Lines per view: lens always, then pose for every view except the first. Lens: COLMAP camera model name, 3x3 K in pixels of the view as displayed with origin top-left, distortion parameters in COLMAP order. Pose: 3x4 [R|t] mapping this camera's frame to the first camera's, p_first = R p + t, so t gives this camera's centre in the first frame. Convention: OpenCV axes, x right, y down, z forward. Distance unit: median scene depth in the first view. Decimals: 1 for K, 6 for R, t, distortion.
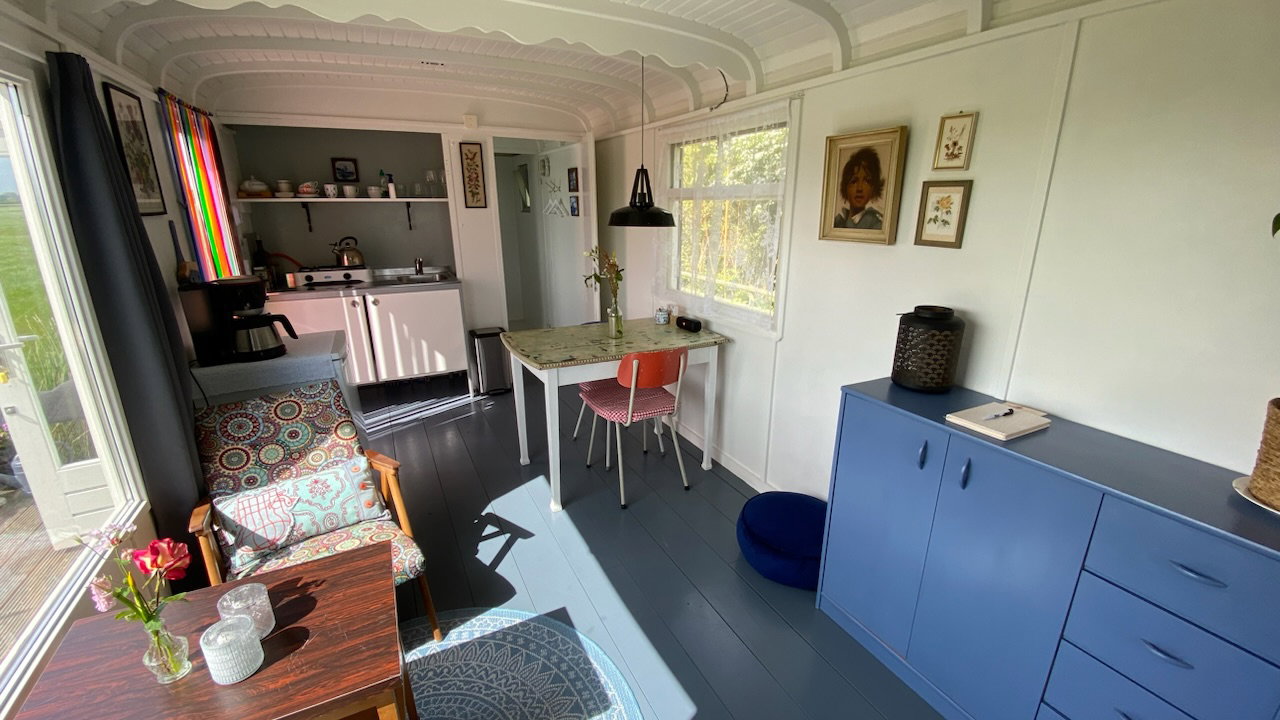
lens RADIAL K [[513.6, 0, 640.0], [0, 513.6, 360.0], [0, 0, 1]] dist [-0.023404, -0.000157]
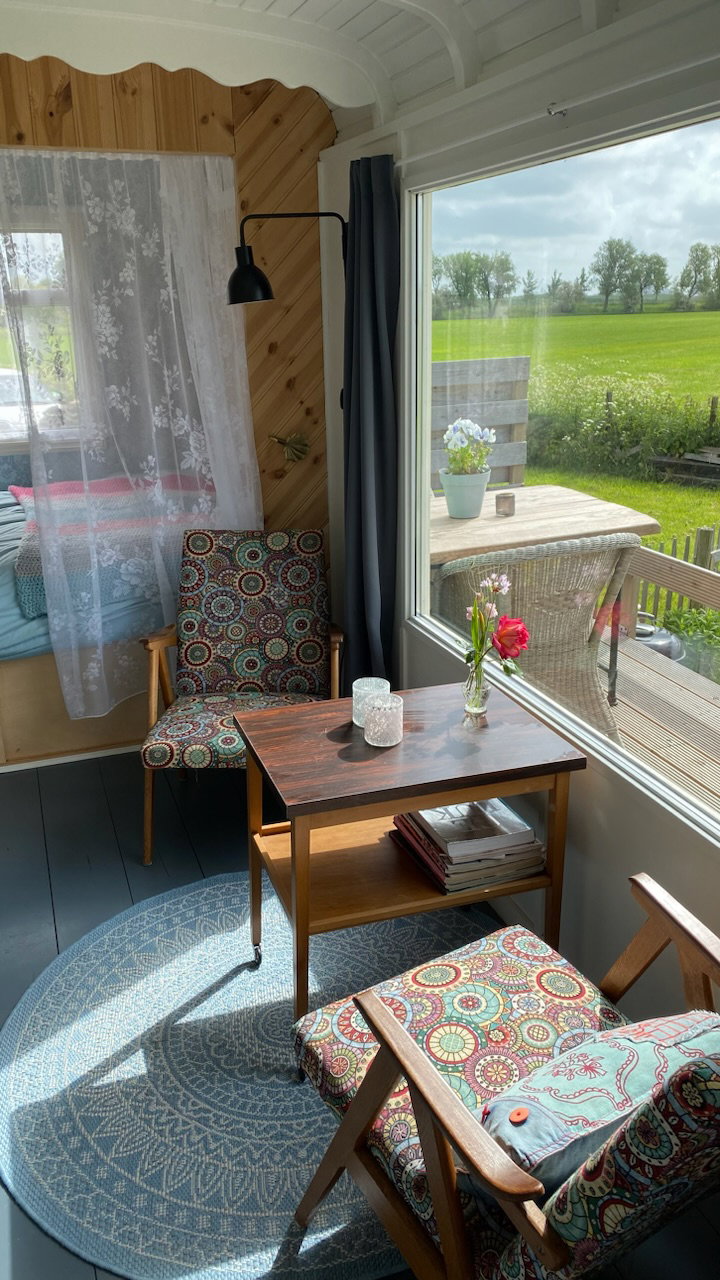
lens RADIAL K [[1019.5, 0, 407.5], [0, 1019.5, 633.6], [0, 0, 1]] dist [0.130650, -0.277224]
pose [[-0.994508, -0.024995, 0.101630, -0.634852], [0.037506, 0.821448, 0.569049, -0.522464], [-0.097706, 0.569736, -0.815999, 1.606342]]
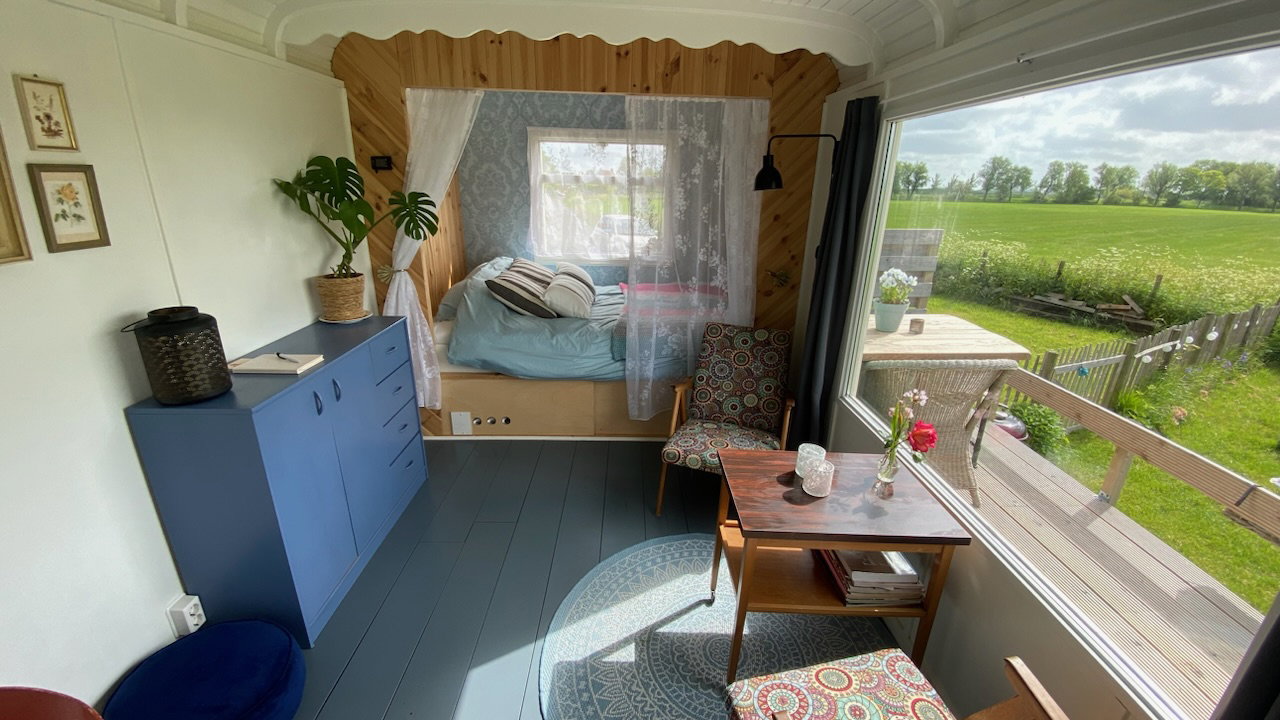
lens RADIAL K [[535.4, 0, 640.0], [0, 535.4, 360.0], [0, 0, 1]] dist [0.021528, -0.028058]
pose [[-0.893946, -0.165920, 0.416330, -0.557975], [0.102181, 0.829026, 0.549795, -0.456874], [-0.436370, 0.534028, -0.724151, 1.360196]]
